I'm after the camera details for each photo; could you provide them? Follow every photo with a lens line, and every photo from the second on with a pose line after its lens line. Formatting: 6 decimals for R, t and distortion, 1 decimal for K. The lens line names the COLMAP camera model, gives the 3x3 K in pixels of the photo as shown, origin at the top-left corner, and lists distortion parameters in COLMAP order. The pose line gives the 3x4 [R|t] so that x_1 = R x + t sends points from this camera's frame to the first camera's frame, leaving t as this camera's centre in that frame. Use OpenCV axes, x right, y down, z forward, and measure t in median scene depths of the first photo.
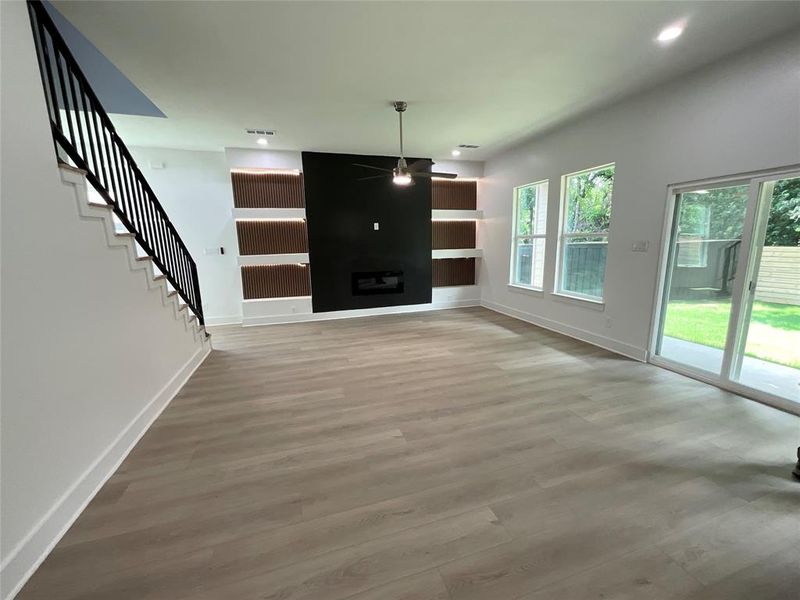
lens RADIAL K [[321.2, 0, 399.0], [0, 321.2, 298.7], [0, 0, 1]] dist [-0.003666, 0.001502]
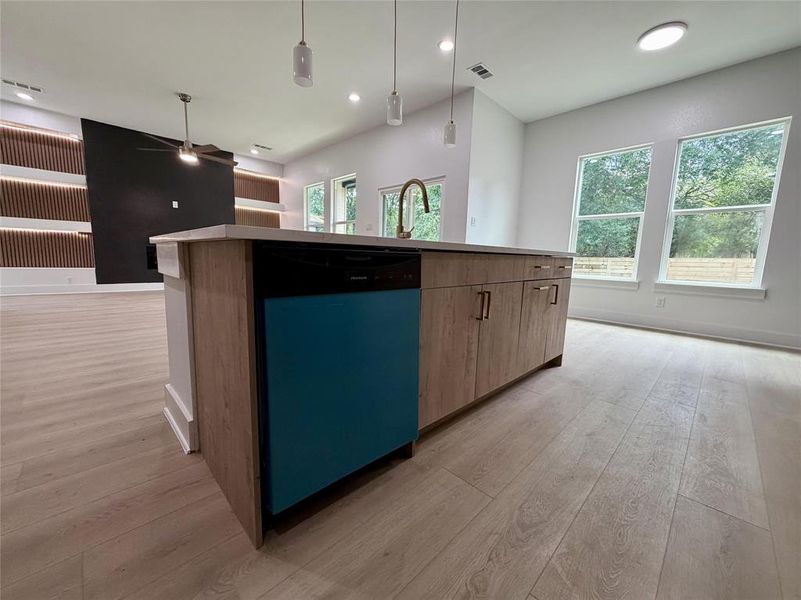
lens RADIAL K [[321.6, 0, 399.0], [0, 321.6, 301.3], [0, 0, 1]] dist [-0.003666, 0.001502]
pose [[0.890671, -0.011161, 0.454512, 0.143194], [0.031310, 0.998831, -0.036829, 0.217701], [-0.453570, 0.047033, 0.889979, -0.373375]]
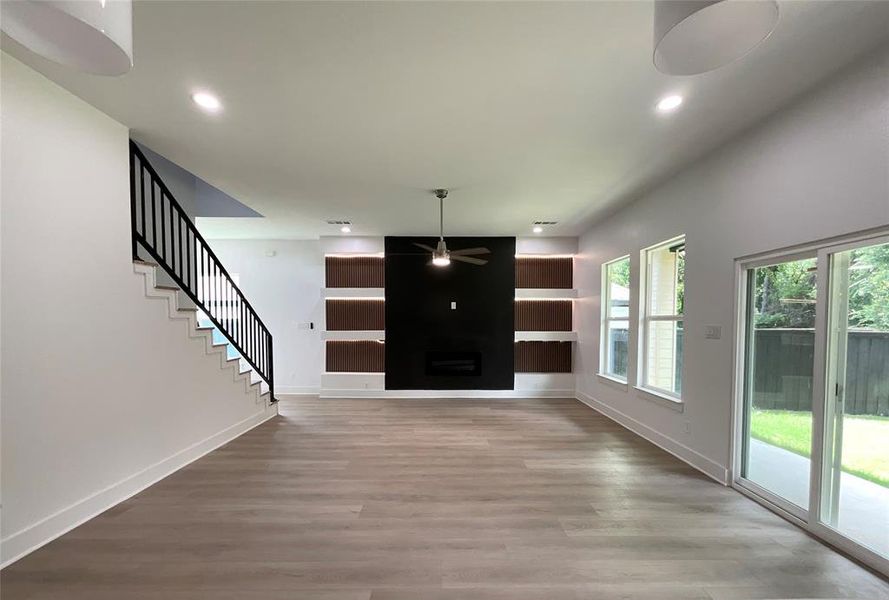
lens RADIAL K [[357.8, 0, 448.5], [0, 357.8, 334.6], [0, 0, 1]] dist [-0.002014, 0.001292]
pose [[0.955990, 0.033508, -0.291478, 0.325720], [-0.073774, 0.988991, -0.128271, 0.003340], [0.283971, 0.144130, 0.947938, -0.028542]]
